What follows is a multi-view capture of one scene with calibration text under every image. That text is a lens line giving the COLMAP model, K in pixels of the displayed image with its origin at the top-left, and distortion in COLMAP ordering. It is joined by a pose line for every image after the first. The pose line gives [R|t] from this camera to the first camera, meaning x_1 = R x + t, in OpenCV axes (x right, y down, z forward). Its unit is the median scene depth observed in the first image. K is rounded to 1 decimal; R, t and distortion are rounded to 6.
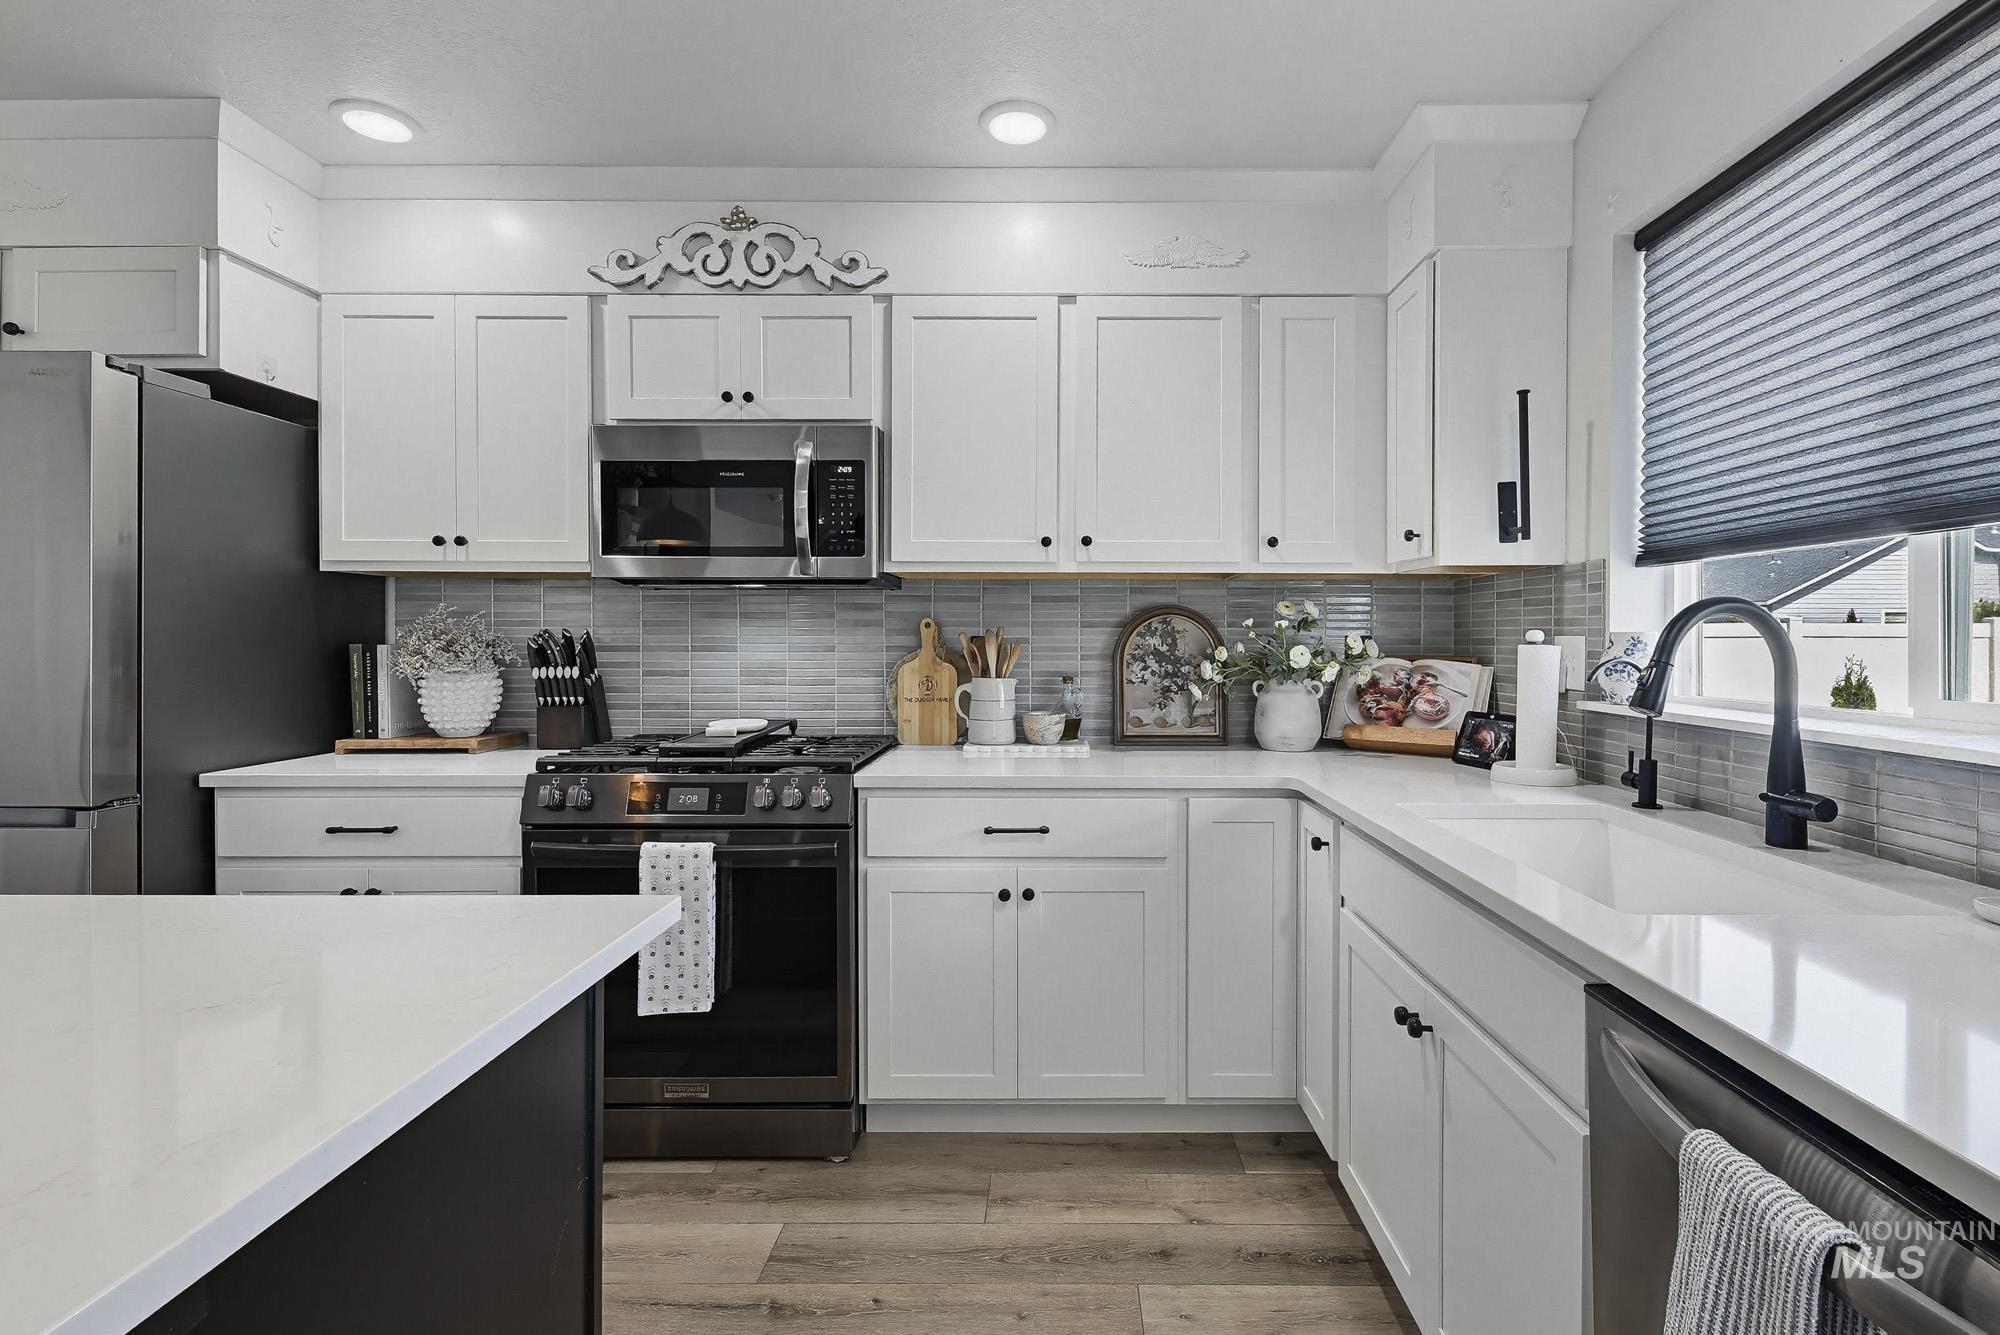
lens RADIAL K [[927.5, 0, 1047.6], [0, 927.5, 643.1], [0, 0, 1]] dist [0.003557, 0.000272]
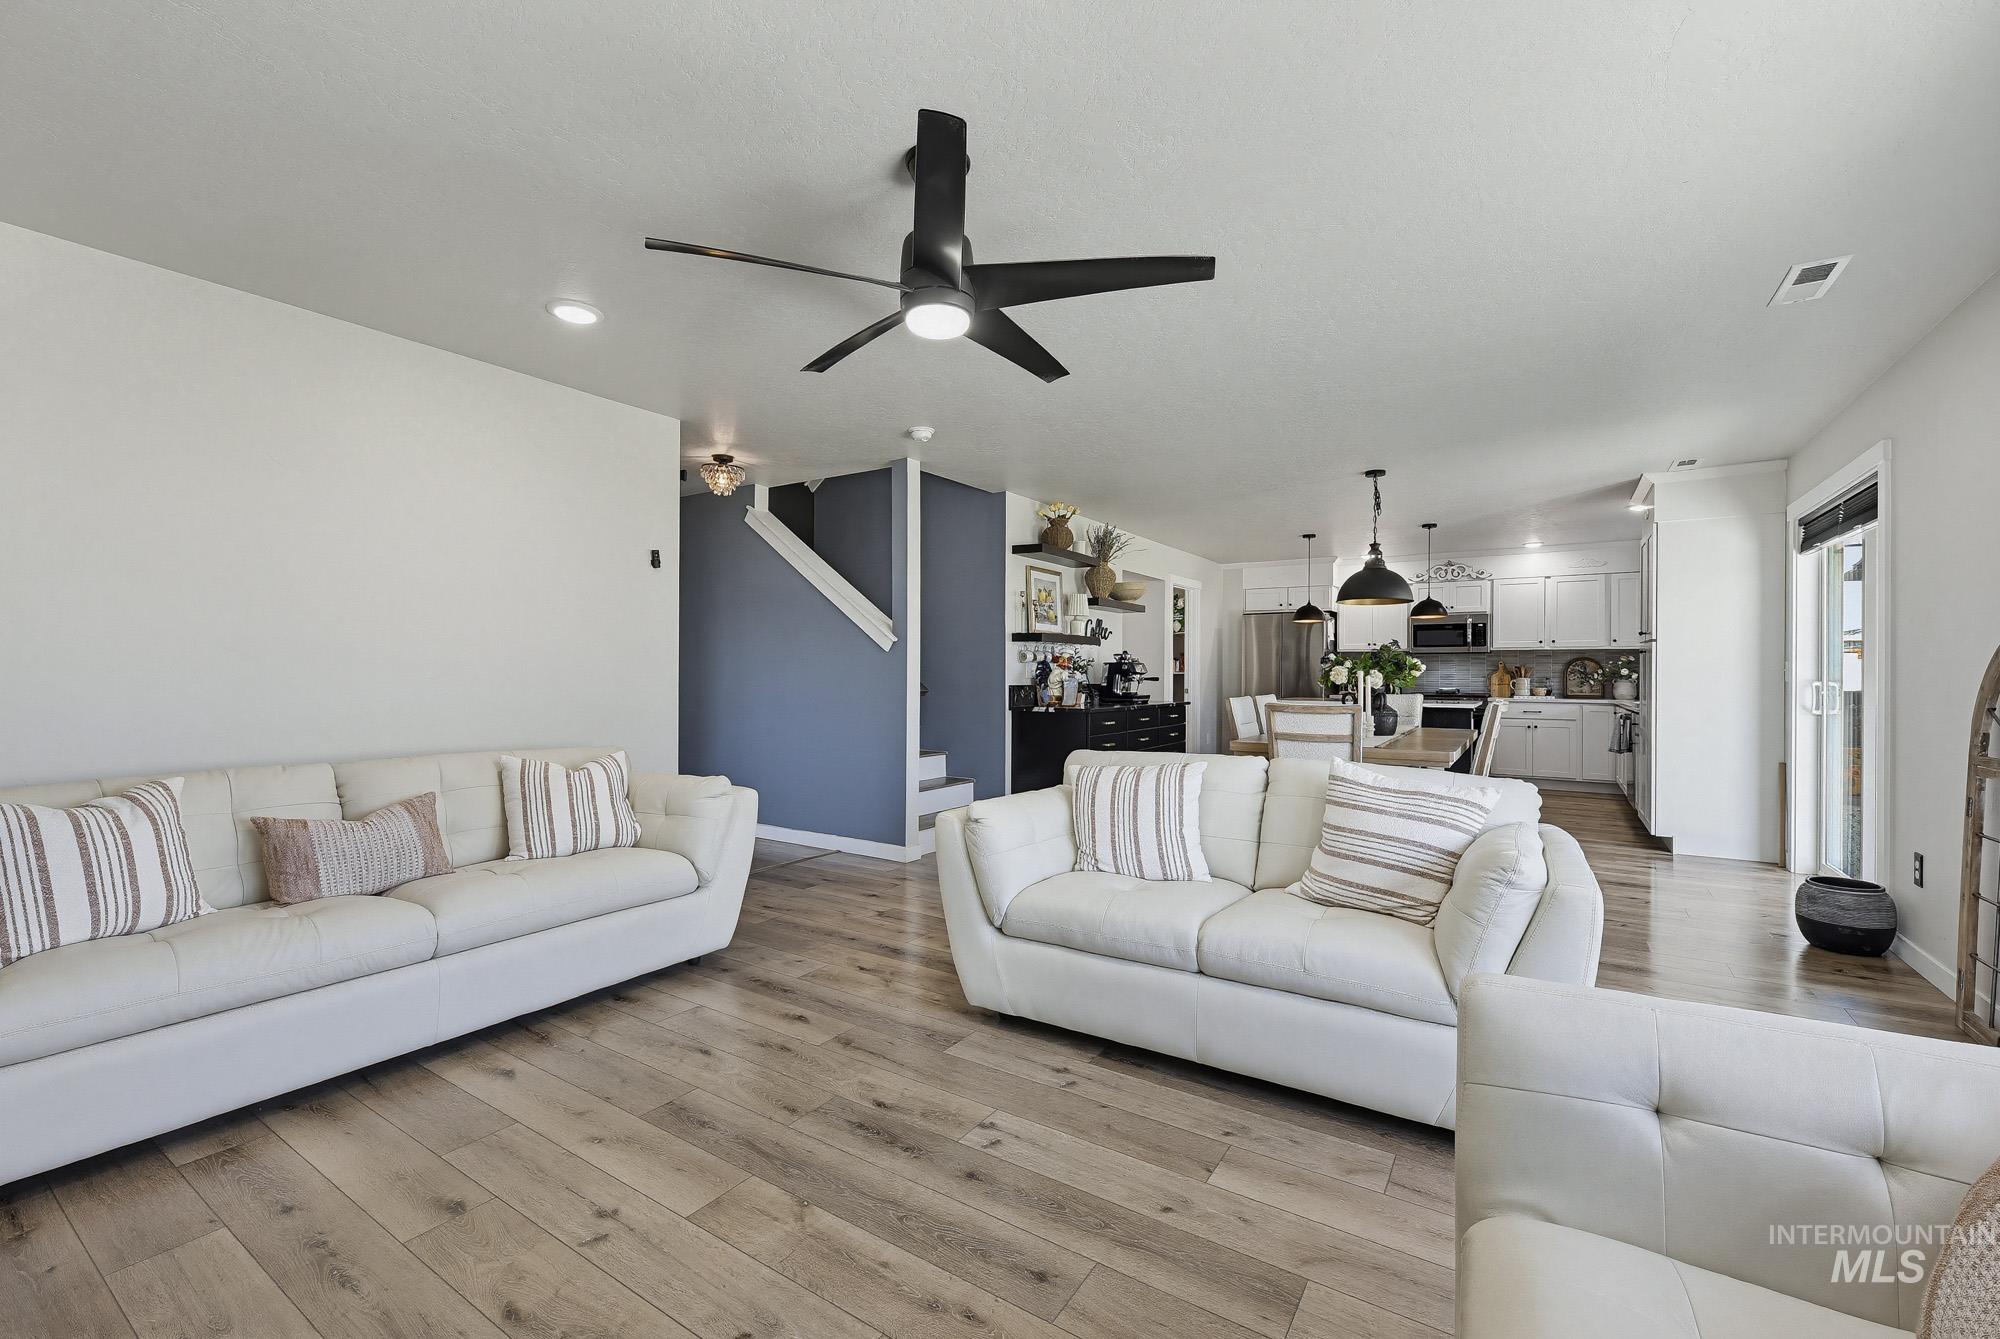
lens RADIAL K [[819.8, 0, 1000.0], [0, 819.8, 669.5], [0, 0, 1]] dist [0.001974, 0.000123]
pose [[0.838923, -0.000588, -0.544250, -0.030736], [-0.005534, 0.999938, -0.009611, 0.049899], [0.544222, 0.011075, 0.838868, -3.055223]]
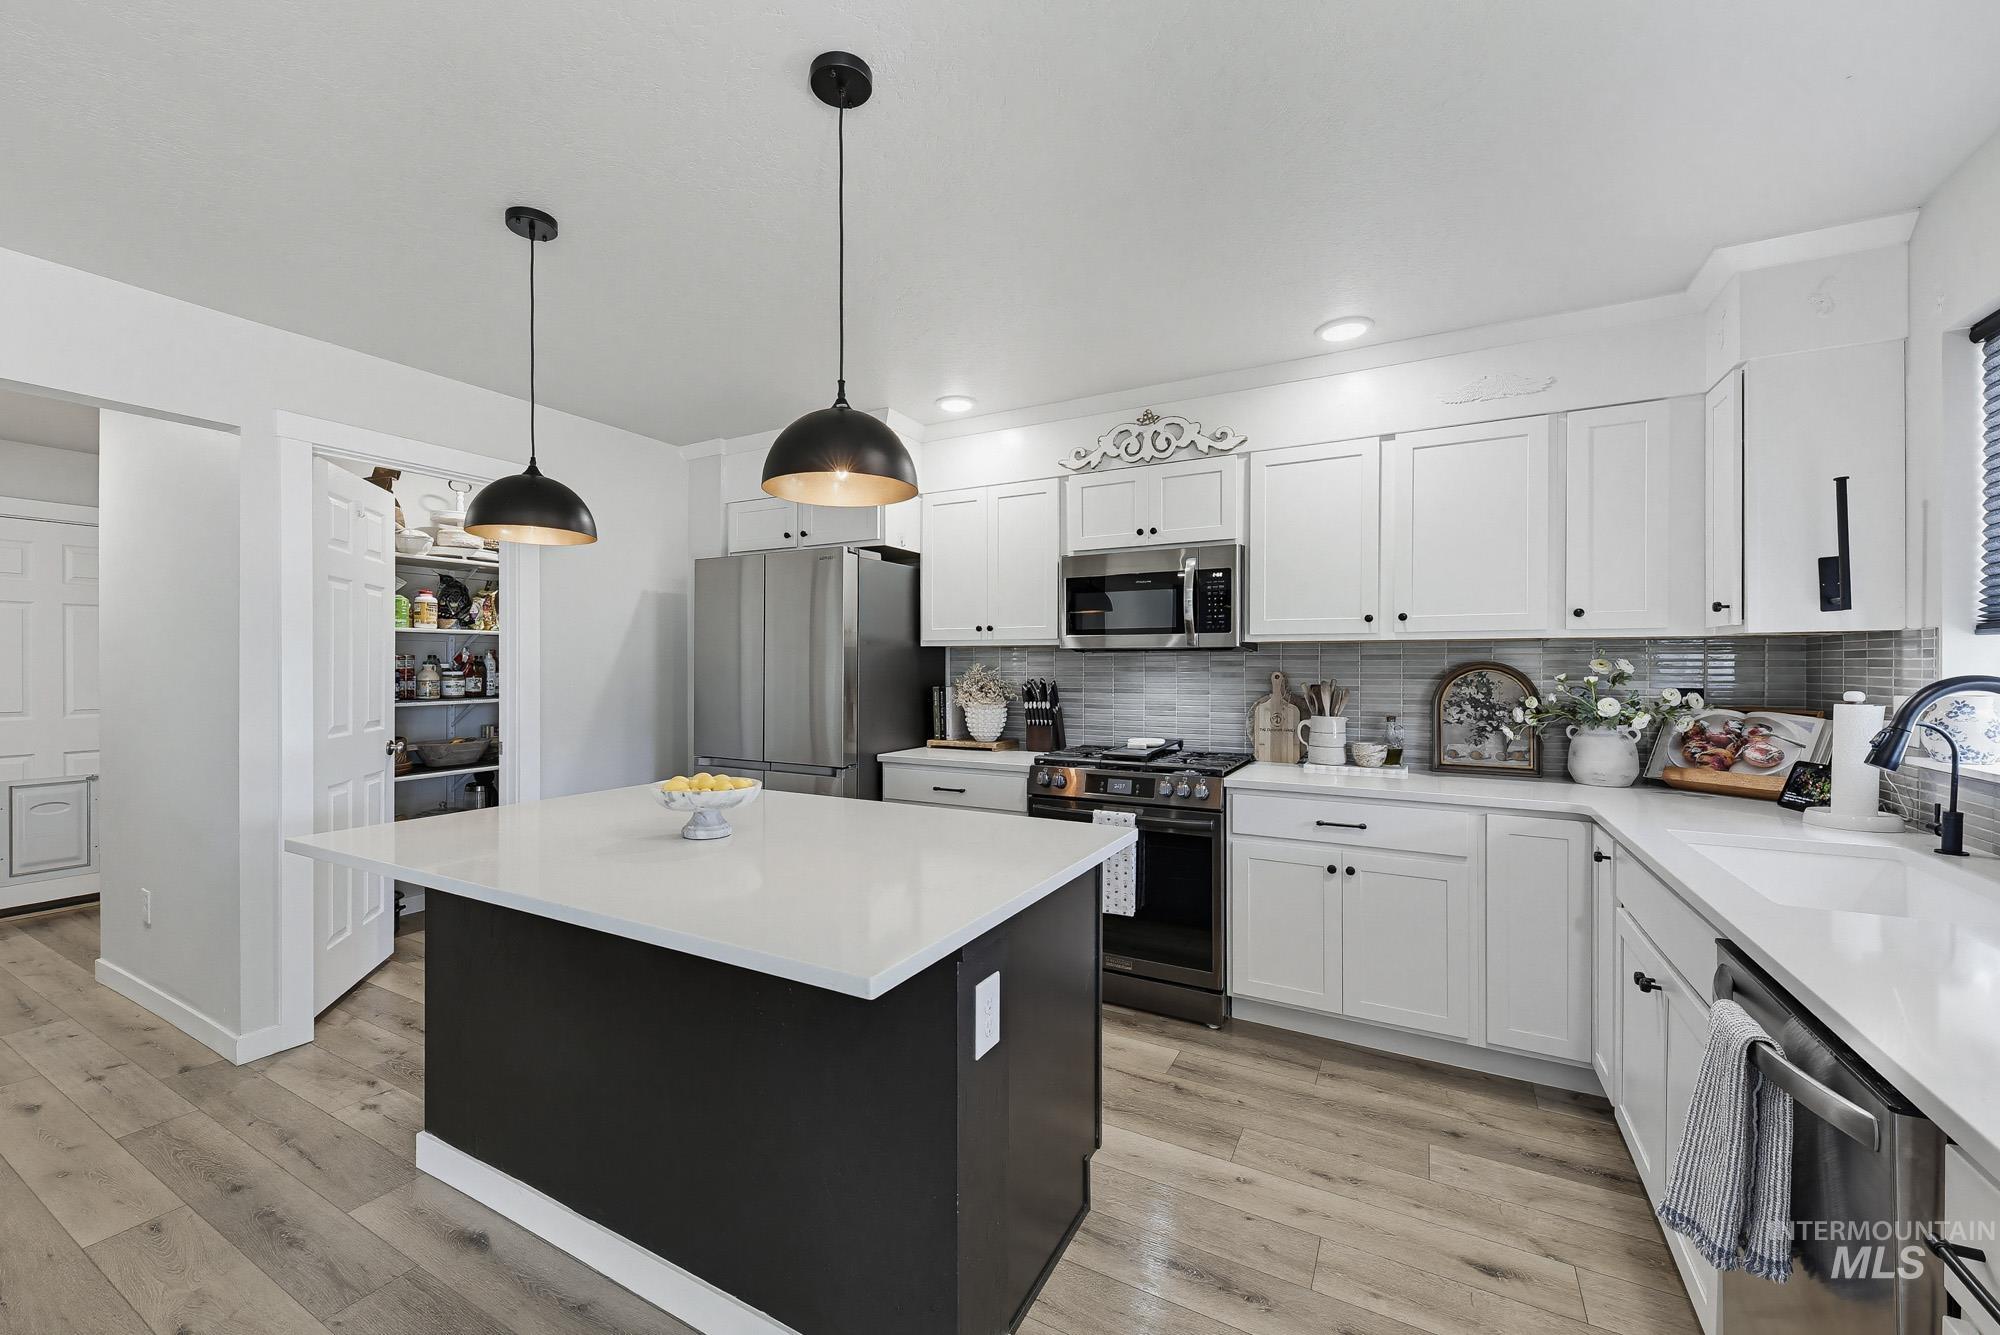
lens RADIAL K [[785.1, 0, 970.3], [0, 785.1, 668.4], [0, 0, 1]] dist [0.014612, -0.004578]
pose [[0.872153, 0.000310, -0.489233, 0.053764], [-0.003075, 0.999984, -0.004847, -0.027929], [0.489224, 0.005732, 0.872139, -0.295783]]
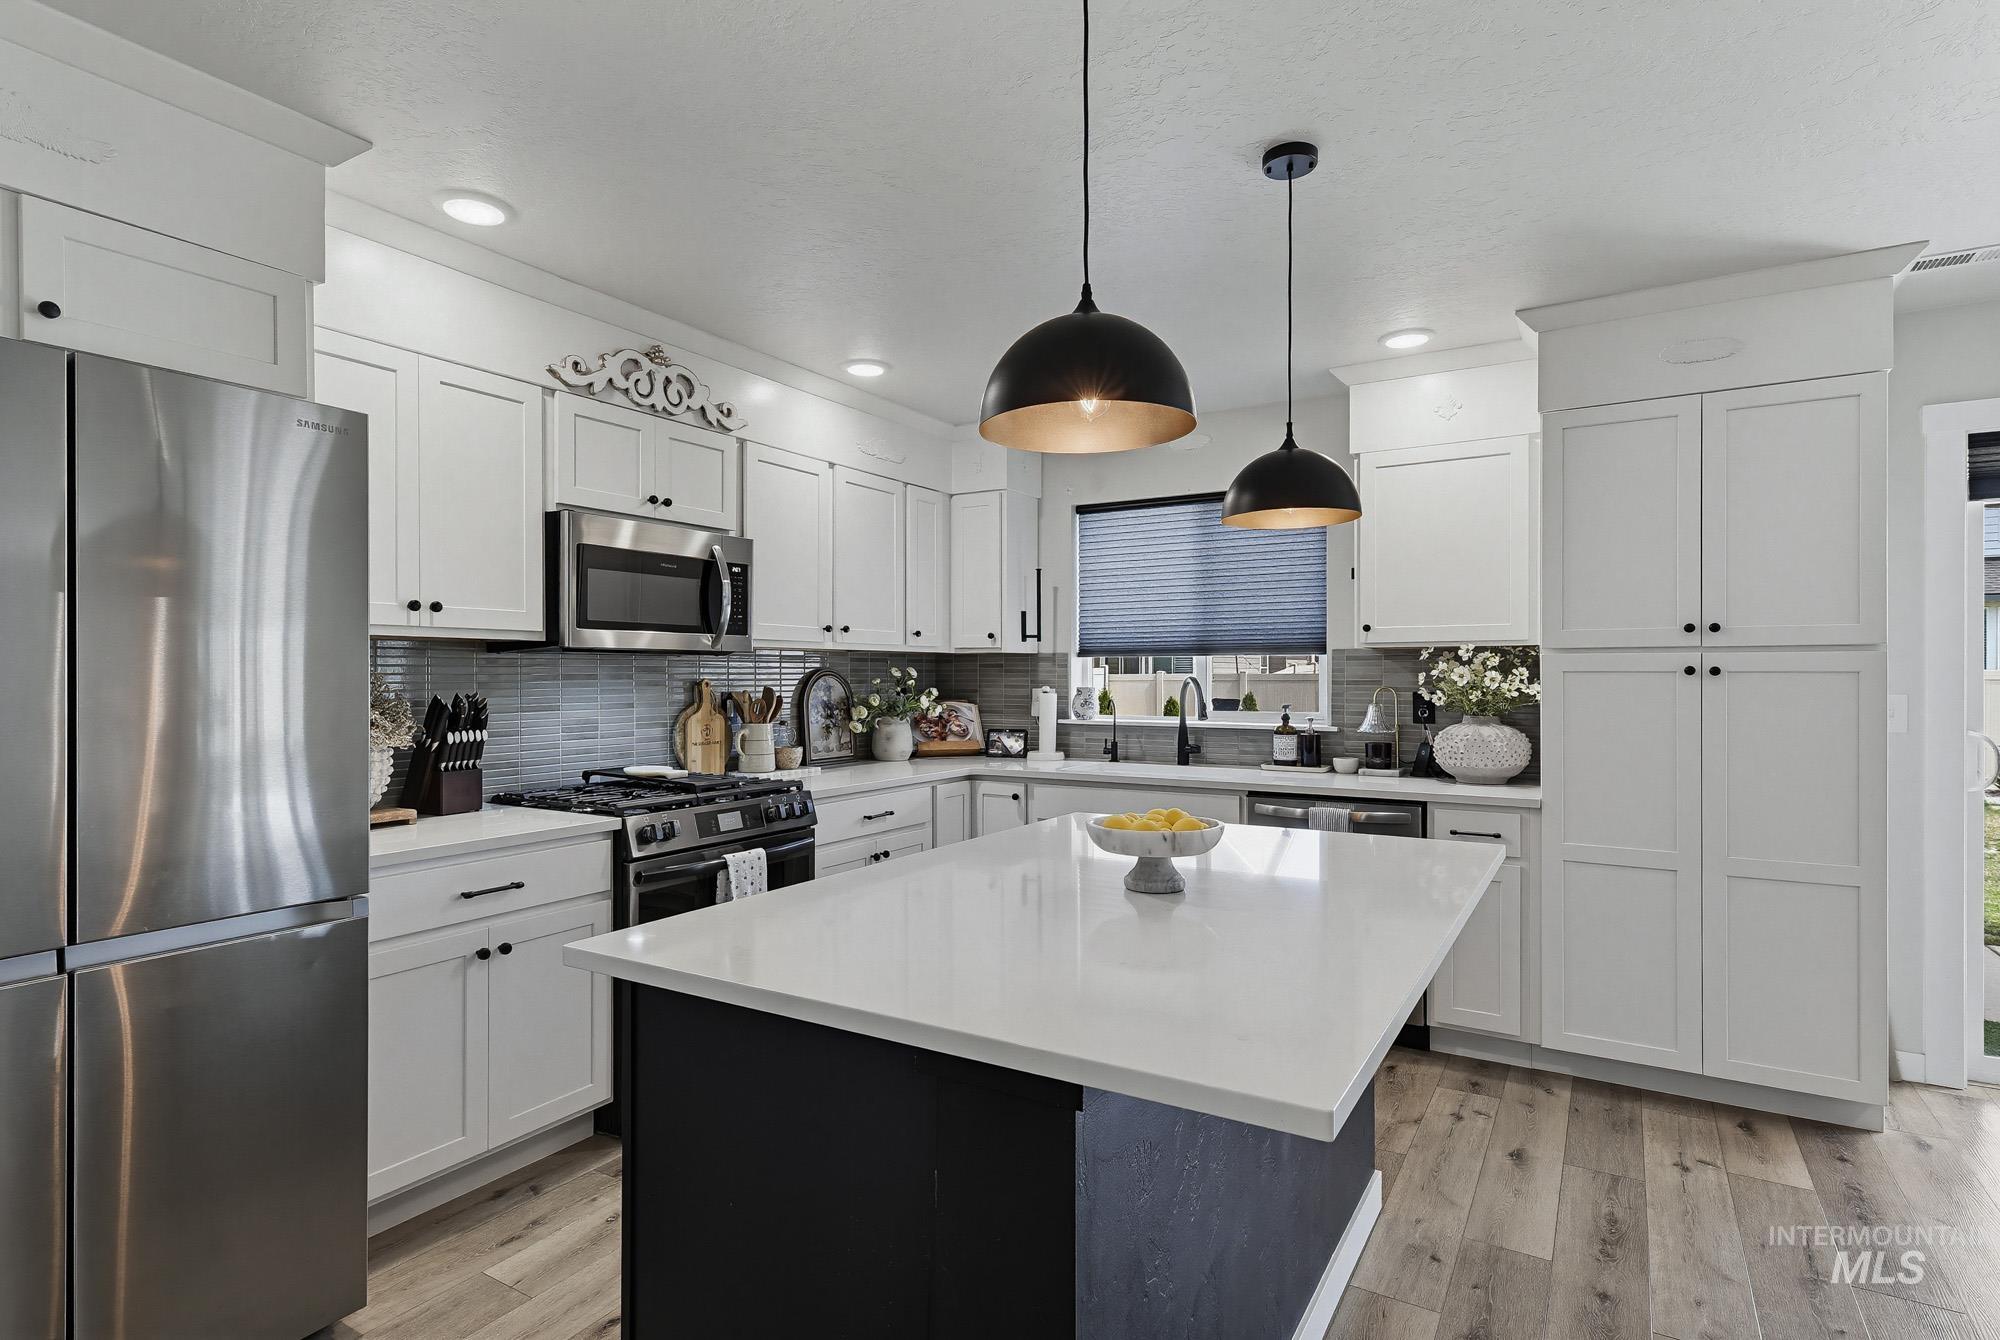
lens RADIAL K [[1012.1, 0, 1000.0], [0, 1012.1, 670.0], [0, 0, 1]] dist [-0.001117, -0.000096]
pose [[0.519410, 0.001160, 0.854524, -1.235031], [0.006975, 0.999960, -0.005597, -0.032302], [-0.854497, 0.008868, 0.519381, -0.072489]]
